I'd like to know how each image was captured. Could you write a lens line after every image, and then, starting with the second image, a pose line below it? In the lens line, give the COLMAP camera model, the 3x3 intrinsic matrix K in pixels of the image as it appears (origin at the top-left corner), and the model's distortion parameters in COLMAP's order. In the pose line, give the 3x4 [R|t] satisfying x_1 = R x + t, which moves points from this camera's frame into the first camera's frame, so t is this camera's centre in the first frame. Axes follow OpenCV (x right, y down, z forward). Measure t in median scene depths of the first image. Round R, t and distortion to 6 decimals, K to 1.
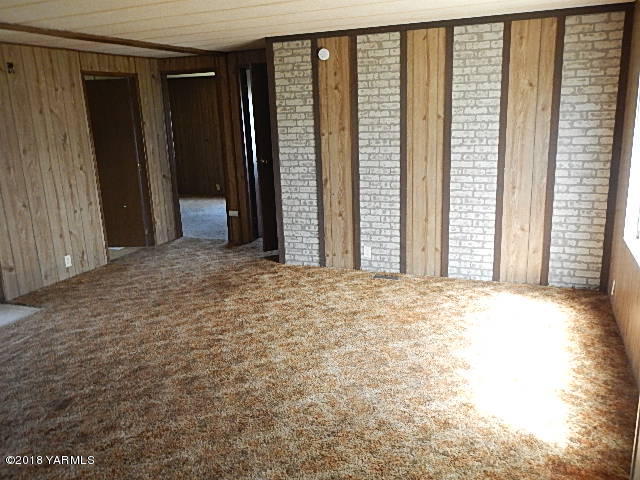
lens RADIAL K [[534.4, 0, 315.5], [0, 534.4, 239.1], [0, 0, 1]] dist [0.021200, 0.005801]
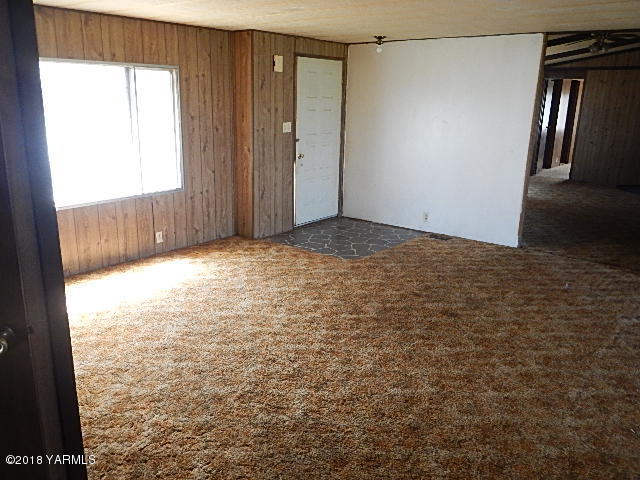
lens RADIAL K [[534.4, 0, 315.5], [0, 534.4, 239.1], [0, 0, 1]] dist [0.021200, 0.005801]
pose [[-0.960015, -0.045125, 0.276288, -0.429581], [0.092765, 0.879887, 0.466040, -0.428430], [-0.264132, 0.473035, -0.840519, 1.776126]]
